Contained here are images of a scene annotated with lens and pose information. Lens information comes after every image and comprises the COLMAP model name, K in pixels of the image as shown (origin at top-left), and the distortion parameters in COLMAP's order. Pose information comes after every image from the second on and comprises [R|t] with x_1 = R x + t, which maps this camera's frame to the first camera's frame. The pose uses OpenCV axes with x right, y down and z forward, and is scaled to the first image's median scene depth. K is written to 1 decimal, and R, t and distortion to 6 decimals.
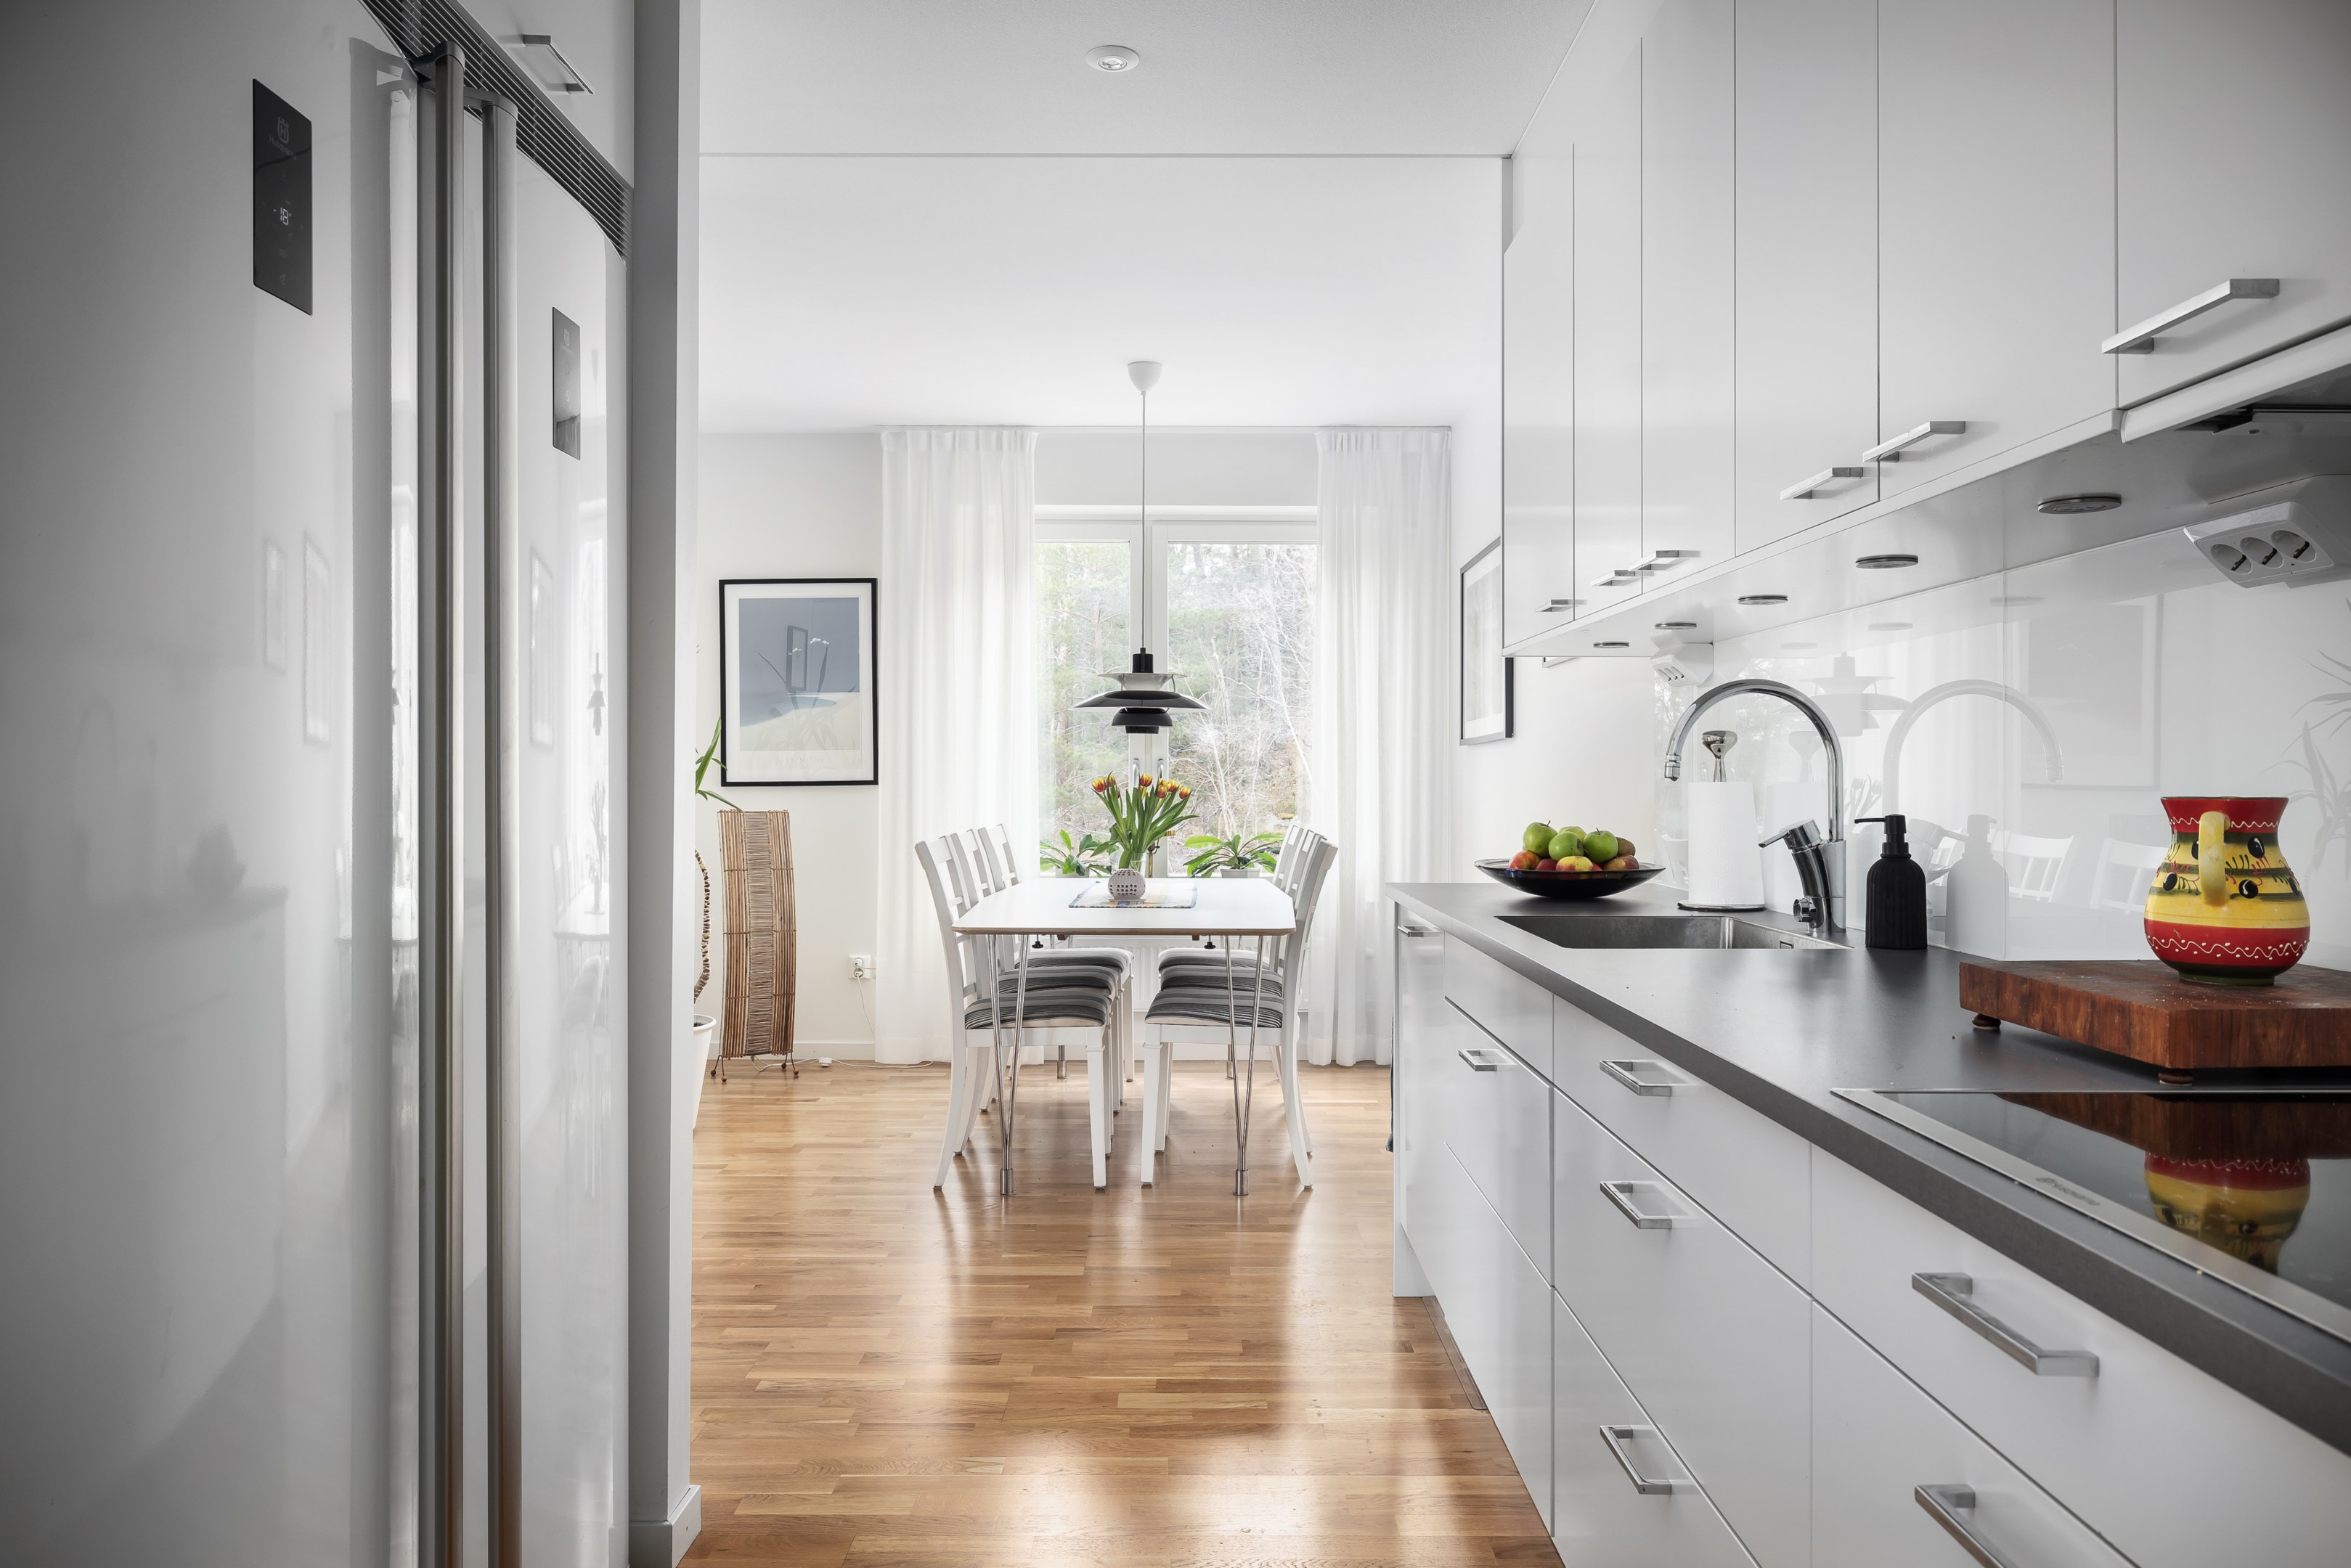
lens RADIAL K [[1537.2, 0, 1175.5], [0, 1537.2, 784.0], [0, 0, 1]] dist [0.033260, -0.000138]
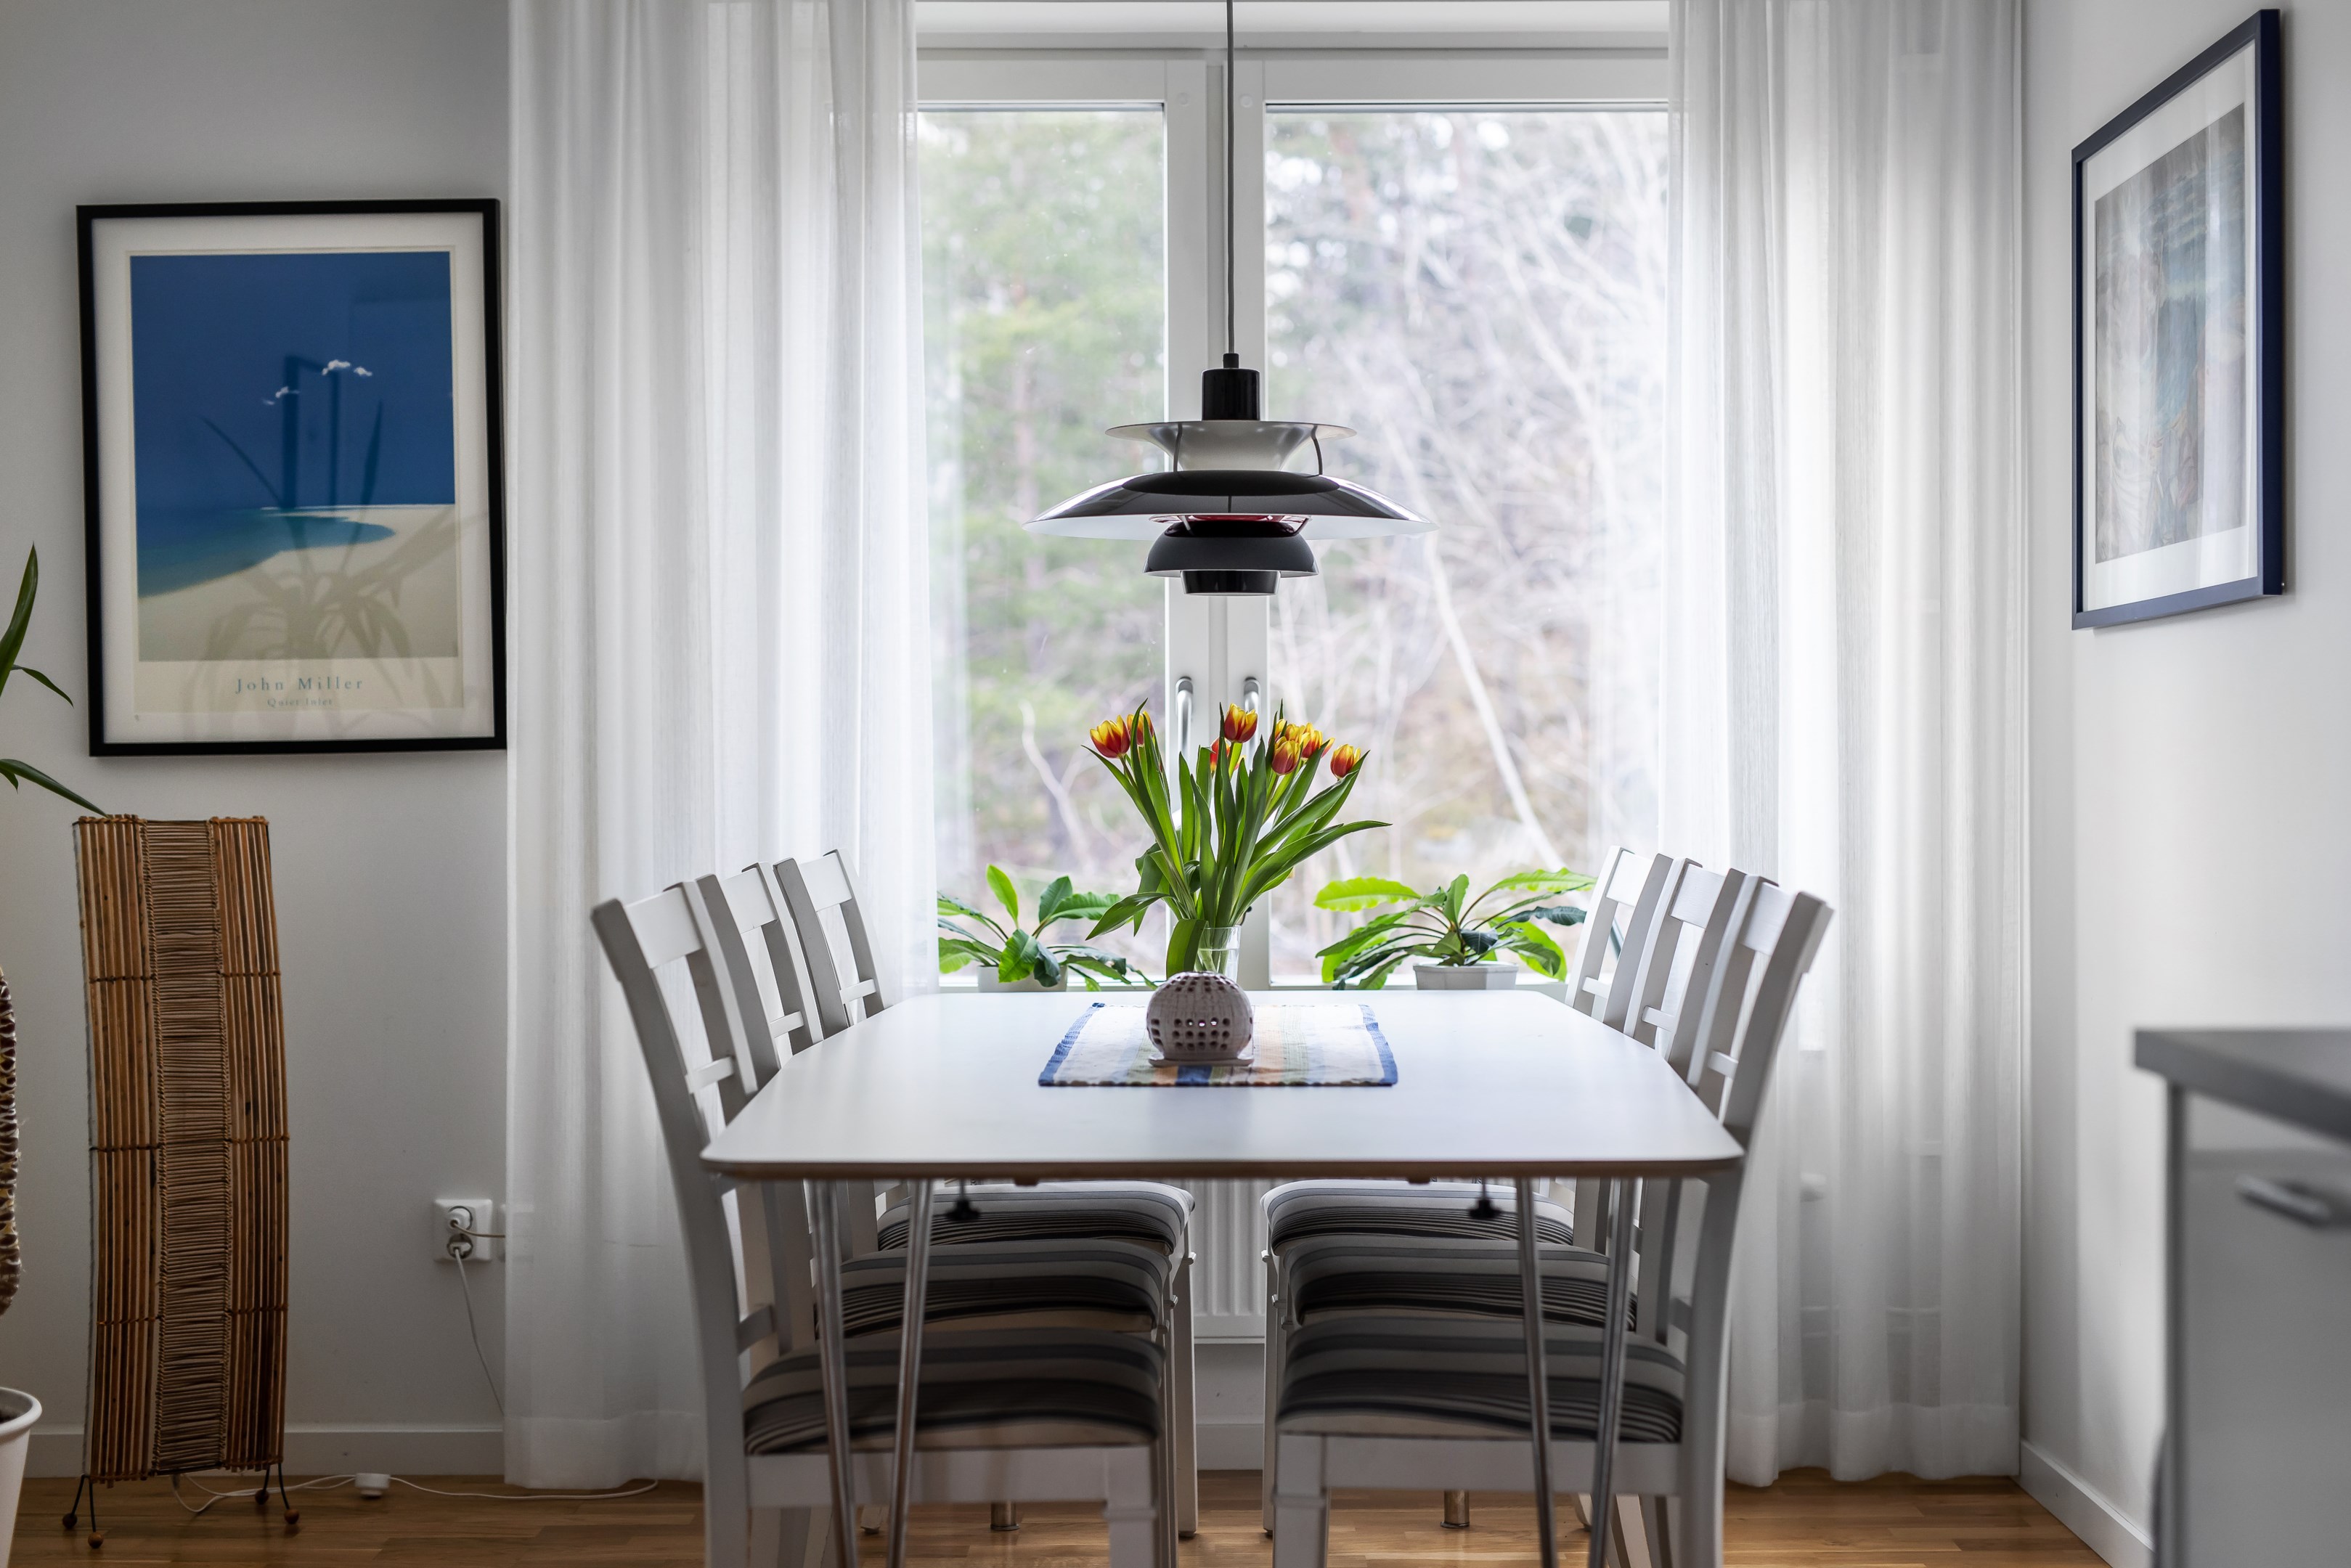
lens RADIAL K [[3396.3, 0, 1175.5], [0, 3396.3, 784.0], [0, 0, 1]] dist [0.002930, 0.101192]
pose [[0.999954, -0.007318, -0.006261, -0.027345], [0.007348, 0.999962, 0.004748, 0.007292], [0.006226, -0.004794, 0.999969, 0.191678]]
